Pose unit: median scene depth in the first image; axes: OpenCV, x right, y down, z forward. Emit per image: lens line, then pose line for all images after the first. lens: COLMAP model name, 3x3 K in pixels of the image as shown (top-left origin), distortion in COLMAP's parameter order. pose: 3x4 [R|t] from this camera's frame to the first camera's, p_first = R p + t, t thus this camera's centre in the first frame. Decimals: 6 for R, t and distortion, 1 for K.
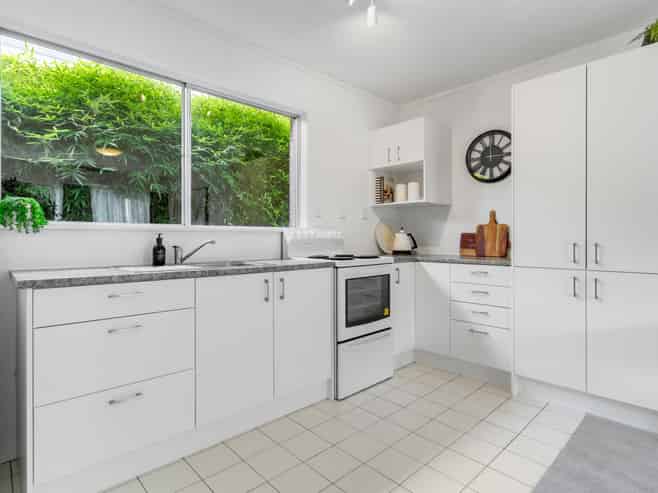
lens RADIAL K [[359.9, 0, 329.0], [0, 359.9, 246.5], [0, 0, 1]] dist [0.001557, 0.001175]
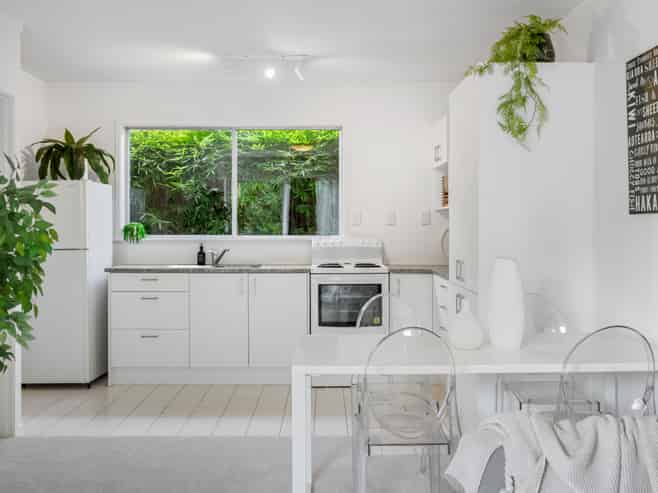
lens RADIAL K [[671.5, 0, 331.6], [0, 671.5, 244.3], [0, 0, 1]] dist [0.012334, 0.008475]
pose [[0.732732, 0.016805, -0.680310, 1.536338], [-0.015983, 0.999844, 0.007483, -0.053106], [0.680330, 0.005390, 0.732886, -0.546782]]
